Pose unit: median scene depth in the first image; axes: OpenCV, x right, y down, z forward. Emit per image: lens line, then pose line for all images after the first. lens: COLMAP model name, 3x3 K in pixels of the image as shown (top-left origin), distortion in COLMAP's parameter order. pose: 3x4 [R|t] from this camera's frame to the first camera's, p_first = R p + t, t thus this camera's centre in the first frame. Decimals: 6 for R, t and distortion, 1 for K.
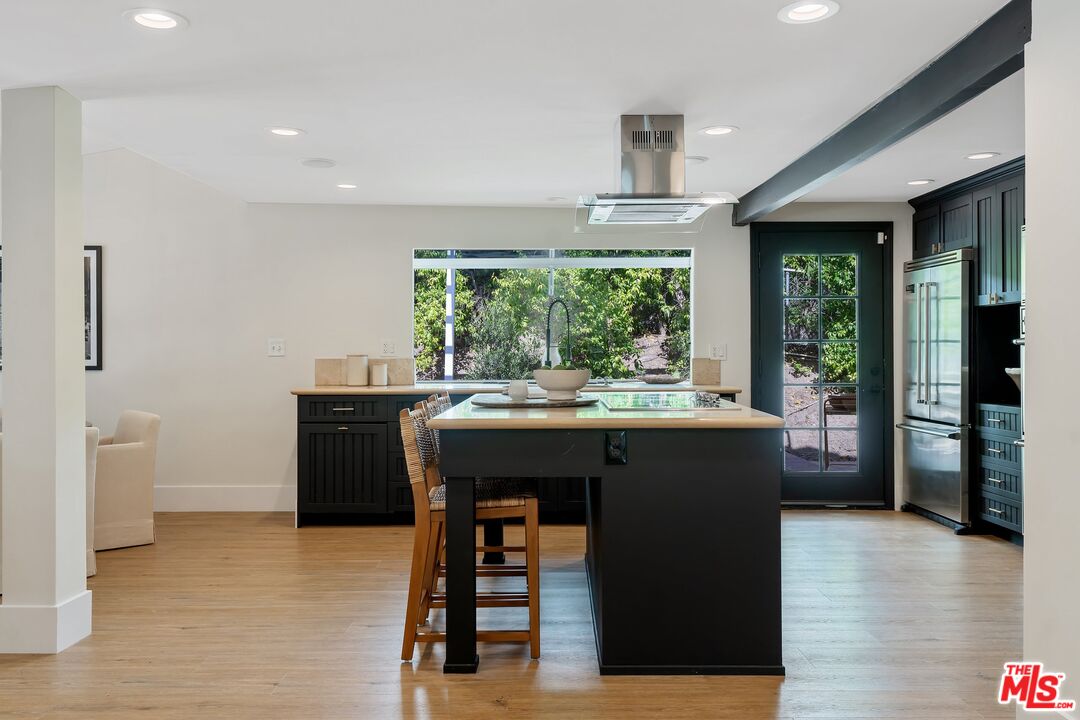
lens RADIAL K [[937.7, 0, 535.2], [0, 937.7, 352.5], [0, 0, 1]] dist [0.016272, 0.003607]
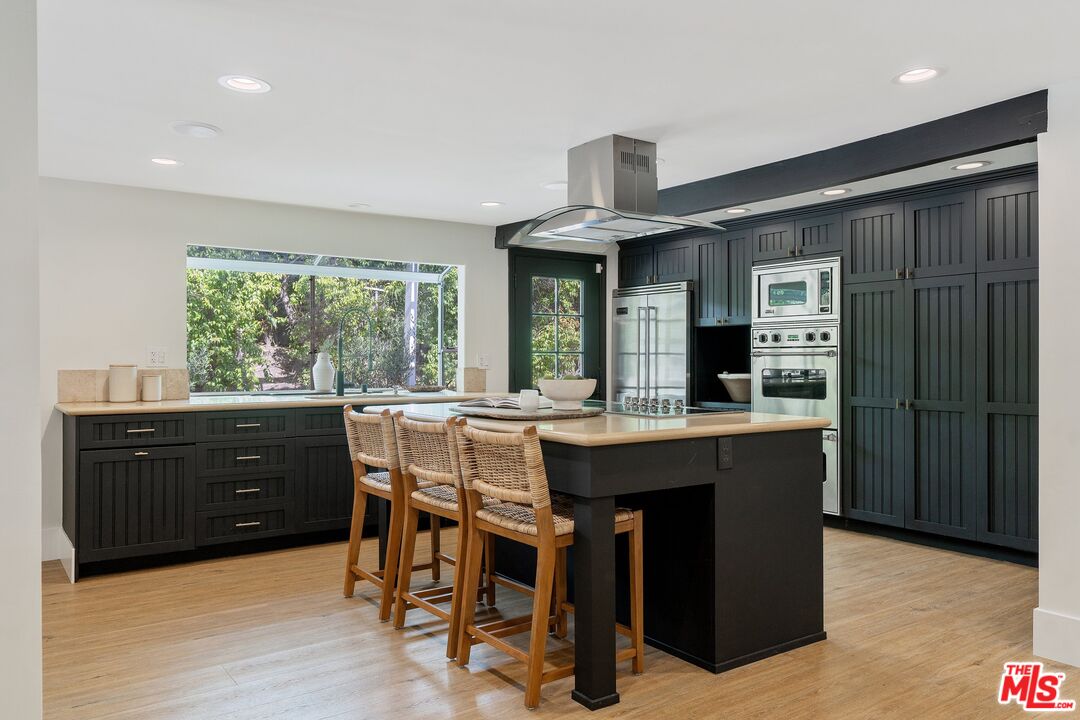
lens RADIAL K [[810.7, 0, 539.5], [0, 810.7, 365.5], [0, 0, 1]] dist [0.023734, 0.000207]
pose [[0.815661, -0.001840, 0.578528, -0.324425], [-0.000673, 0.999991, 0.004128, -0.000570], [-0.578530, -0.003756, 0.815652, 0.201864]]
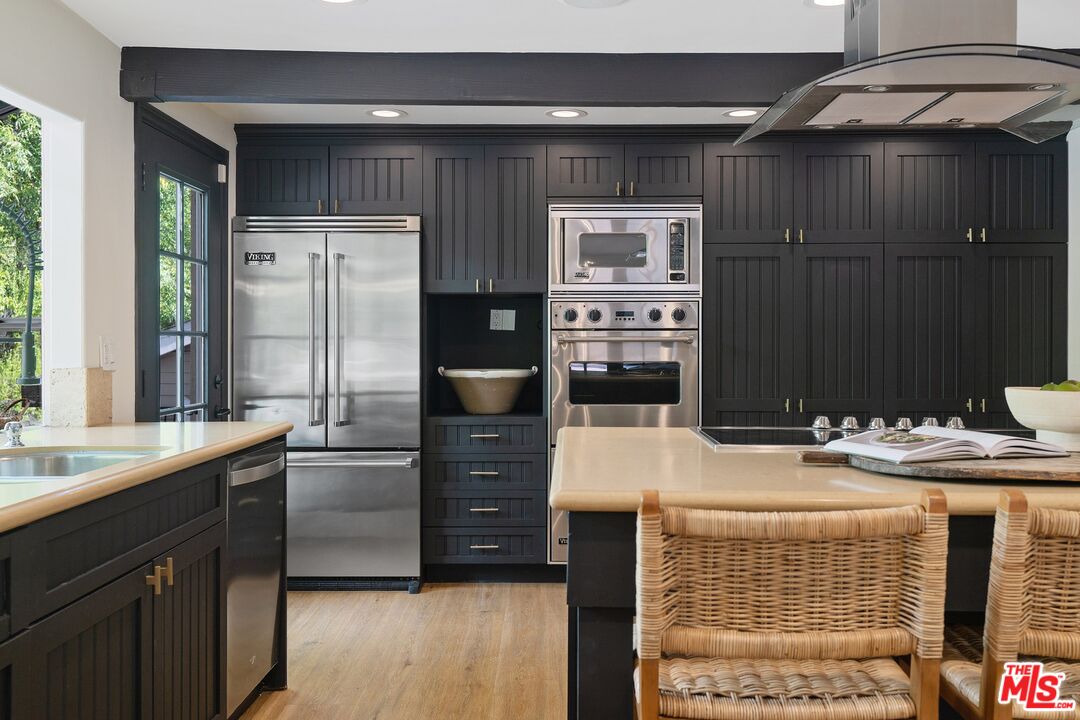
lens RADIAL K [[1001.7, 0, 540.3], [0, 1001.7, 351.3], [0, 0, 1]] dist [-0.021720, 0.000000]
pose [[0.018173, -0.001281, 0.999834, -0.332526], [0.001900, 0.999997, 0.001246, -0.001745], [-0.999833, 0.001877, 0.018176, 0.828482]]
